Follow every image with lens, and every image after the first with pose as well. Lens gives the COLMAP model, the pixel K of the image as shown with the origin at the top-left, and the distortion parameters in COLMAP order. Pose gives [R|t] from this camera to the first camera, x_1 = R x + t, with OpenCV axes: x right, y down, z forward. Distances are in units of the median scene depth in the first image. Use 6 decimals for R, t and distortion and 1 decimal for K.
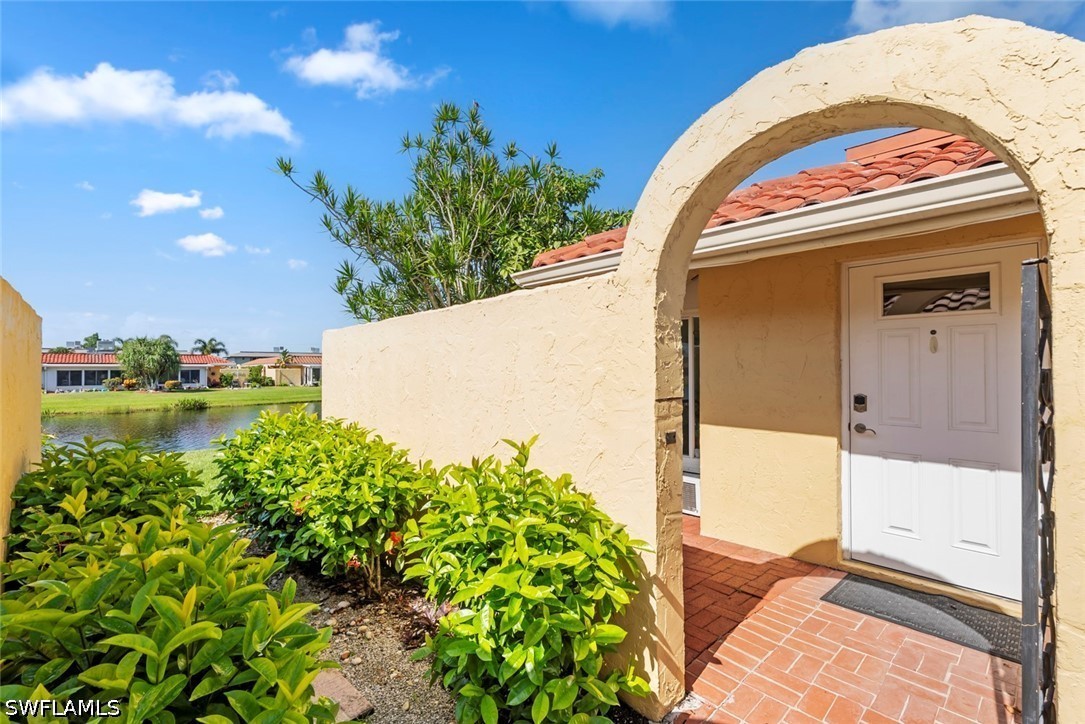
lens RADIAL K [[485.8, 0, 534.7], [0, 485.8, 364.3], [0, 0, 1]] dist [0.003037, -0.000277]
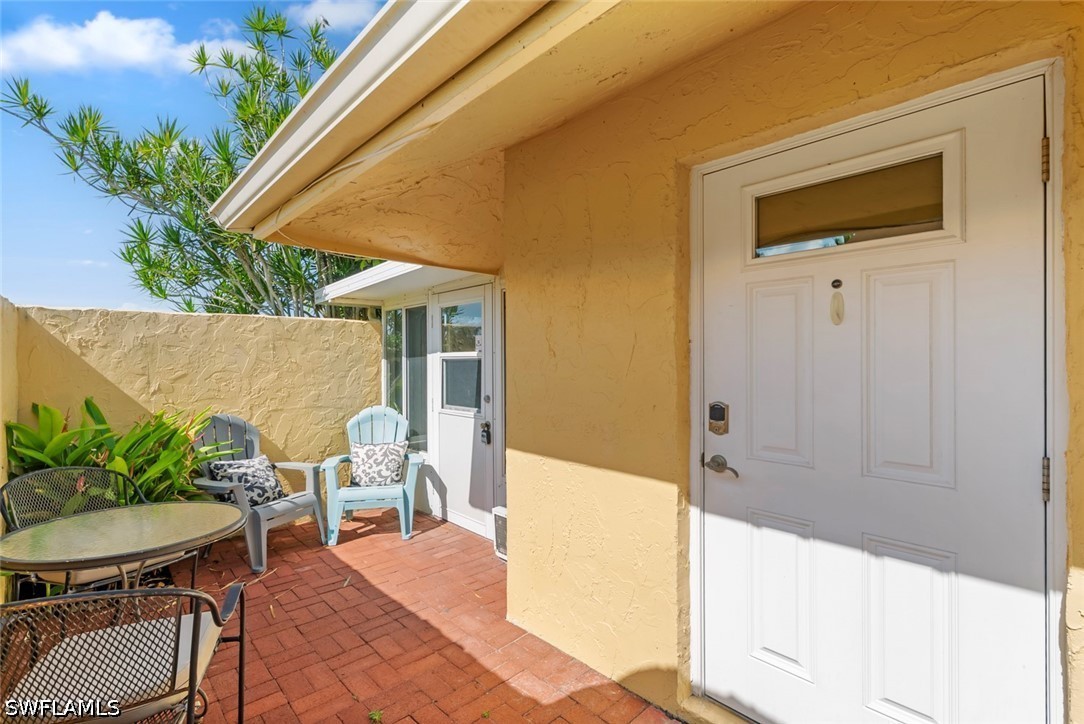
lens RADIAL K [[485.4, 0, 549.5], [0, 485.4, 360.2], [0, 0, 1]] dist [0.003037, -0.000277]
pose [[0.999720, 0.001102, -0.023650, 0.486132], [-0.001129, 0.999999, -0.001135, 0.014232], [0.023649, 0.001161, 0.999720, 0.444536]]
